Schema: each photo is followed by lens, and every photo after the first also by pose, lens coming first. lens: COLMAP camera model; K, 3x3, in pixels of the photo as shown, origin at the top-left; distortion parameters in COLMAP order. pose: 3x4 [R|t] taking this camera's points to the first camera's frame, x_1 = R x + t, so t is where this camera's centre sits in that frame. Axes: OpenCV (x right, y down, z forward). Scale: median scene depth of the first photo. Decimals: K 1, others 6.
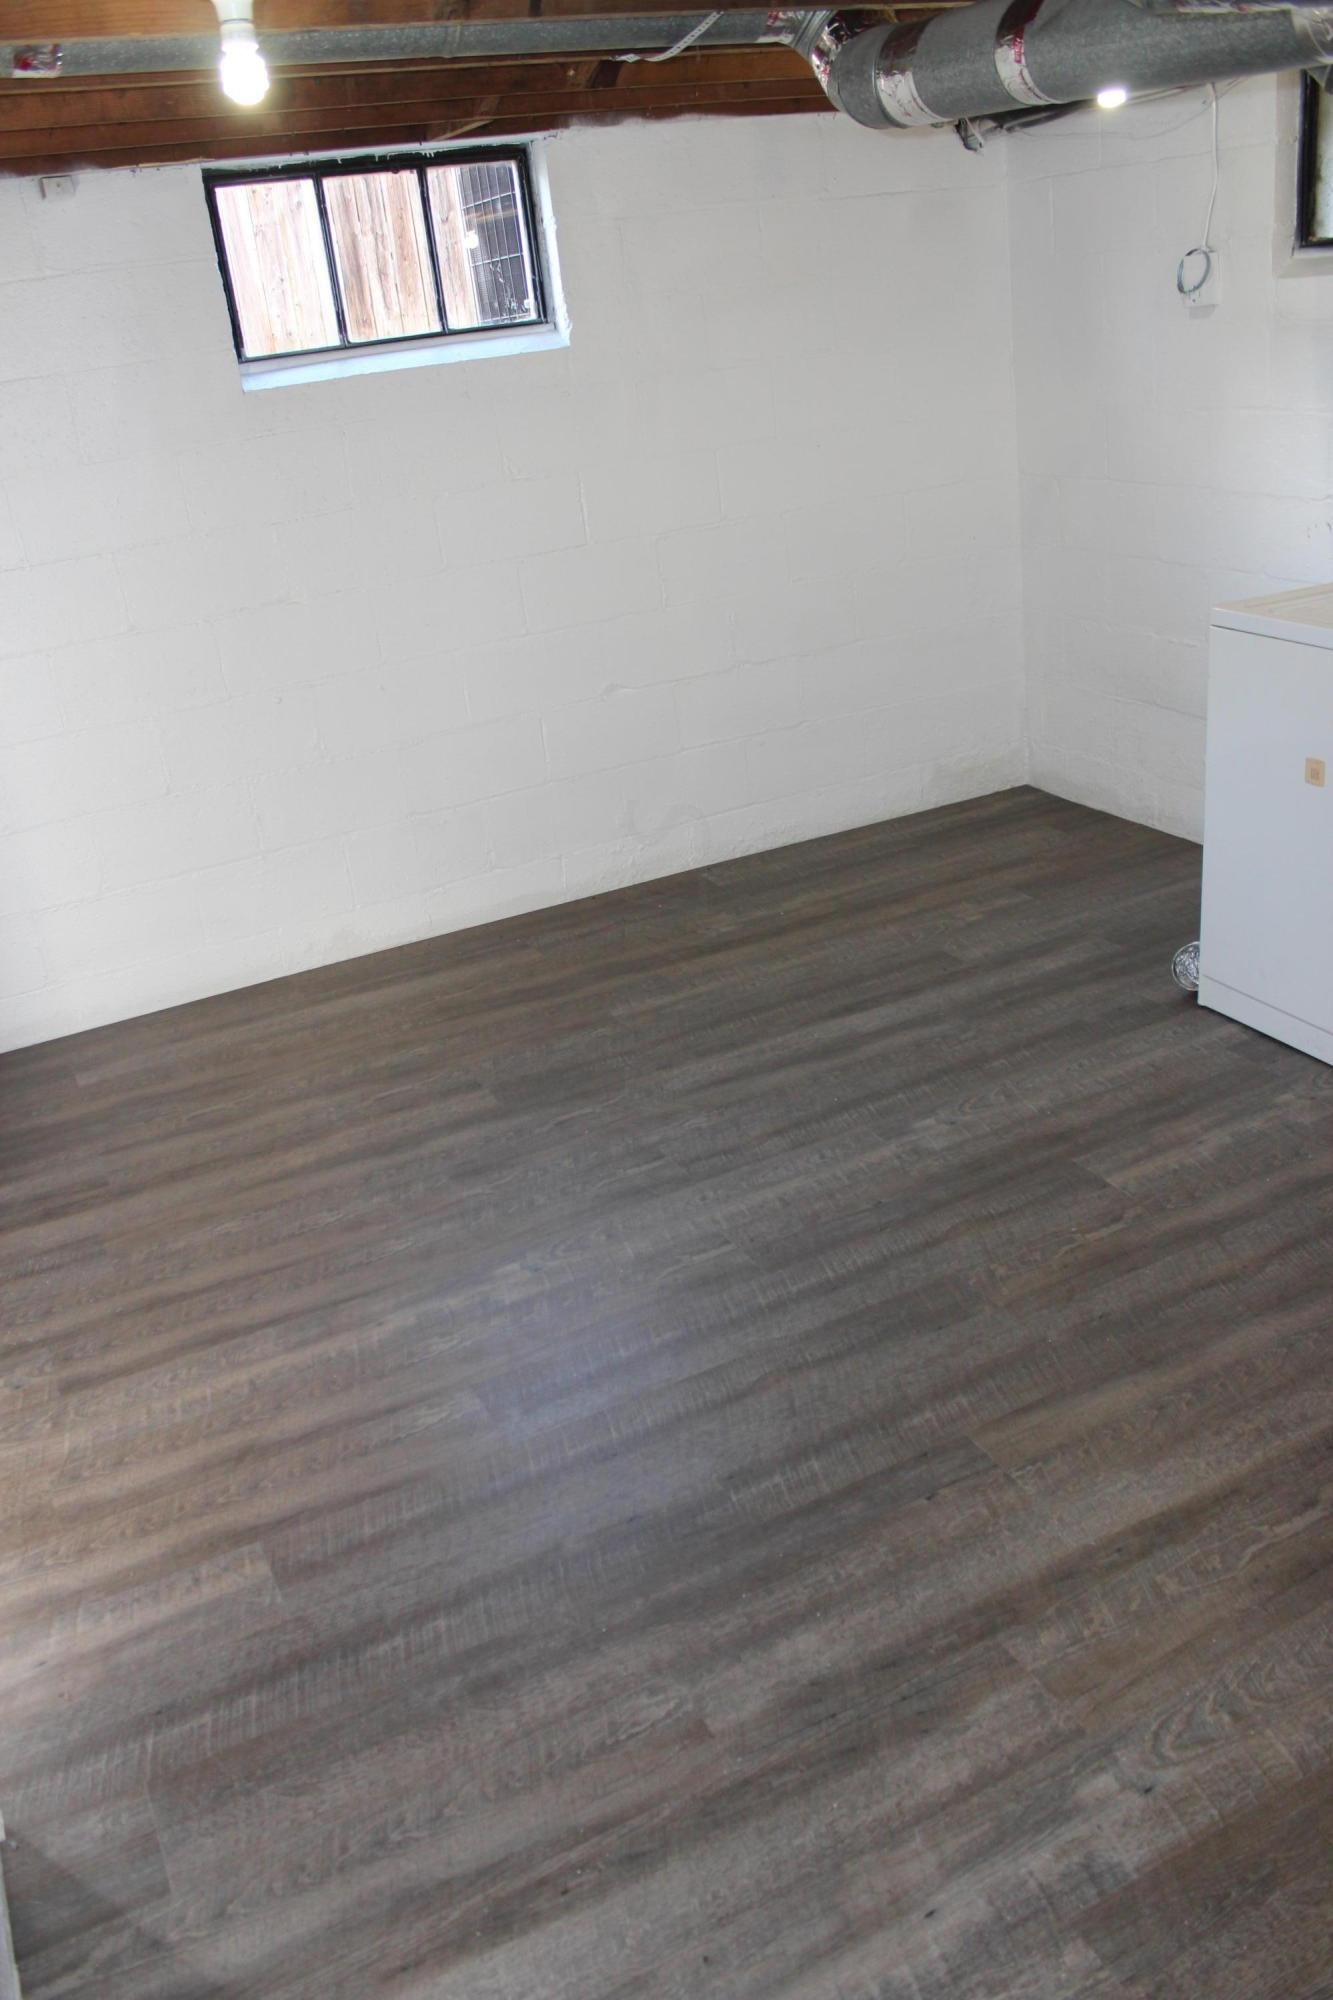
lens RADIAL K [[1625.6, 0, 666.5], [0, 1625.6, 1000.0], [0, 0, 1]] dist [-0.147311, 0.108218]
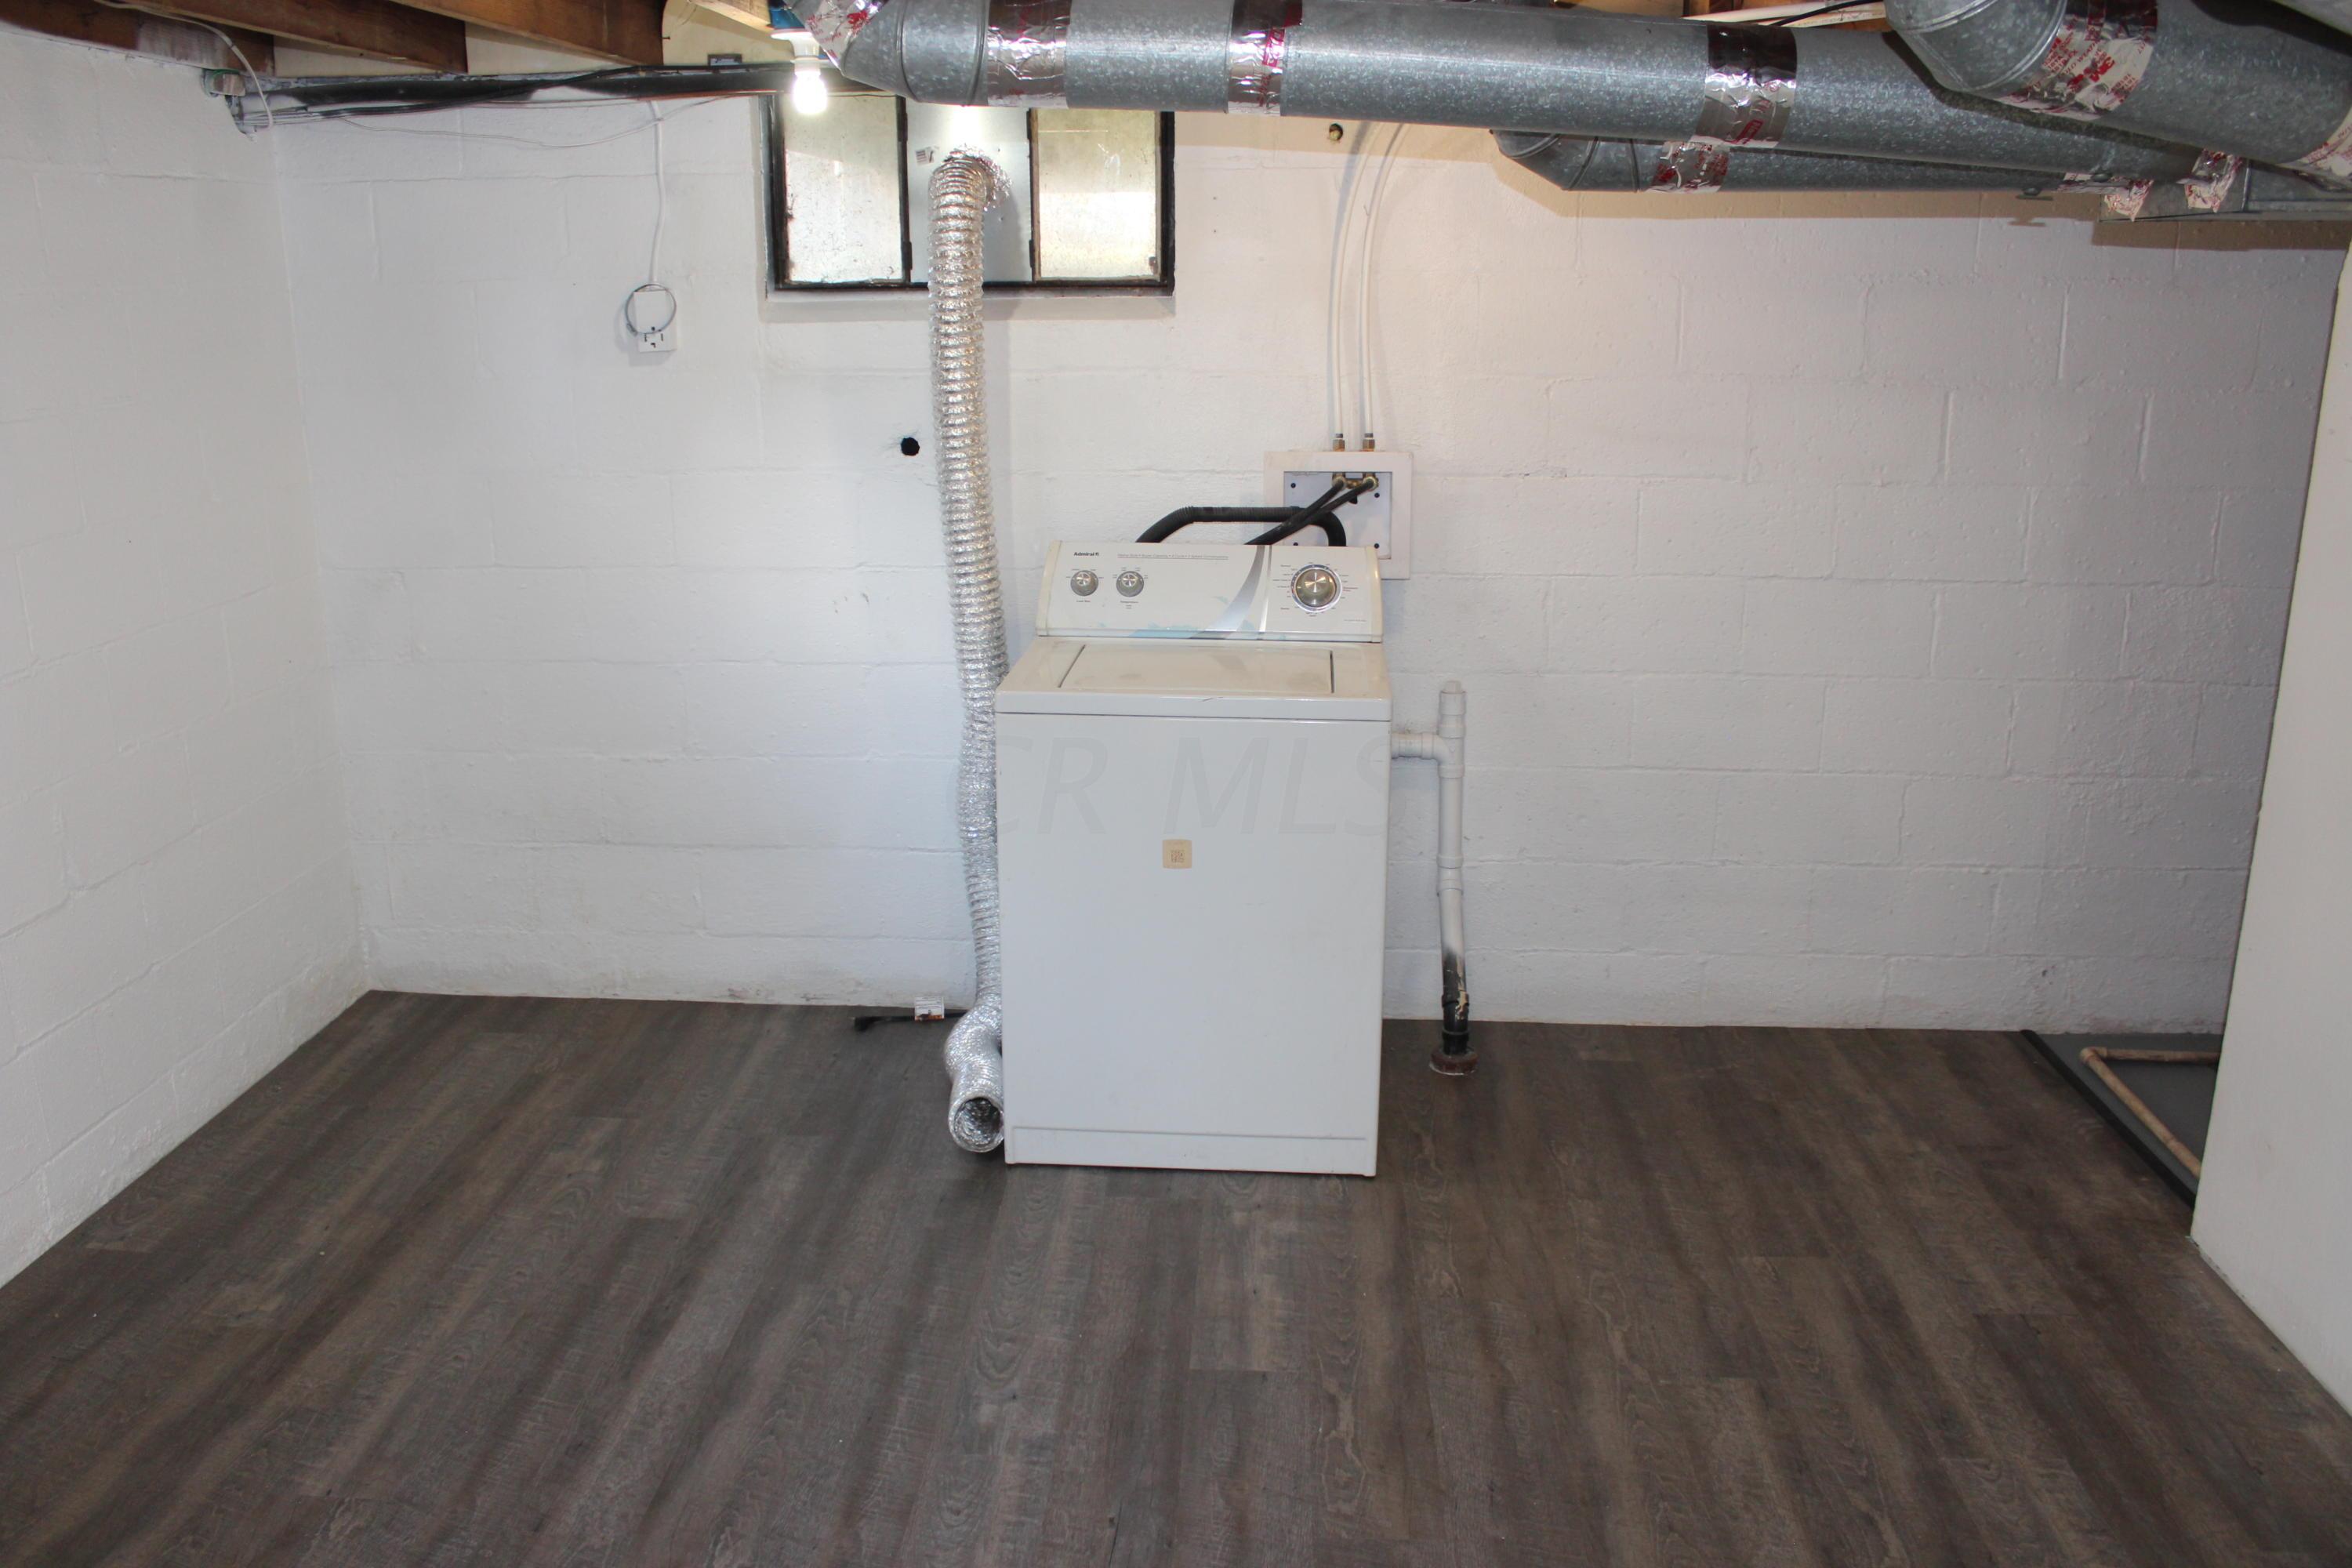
lens RADIAL K [[1911.7, 0, 1176.0], [0, 1911.7, 784.0], [0, 0, 1]] dist [-0.147311, 0.108218]
pose [[0.499795, -0.130629, 0.856236, -0.421963], [0.303210, 0.952397, -0.031687, -0.122538], [-0.811338, 0.275456, 0.515611, 0.361695]]
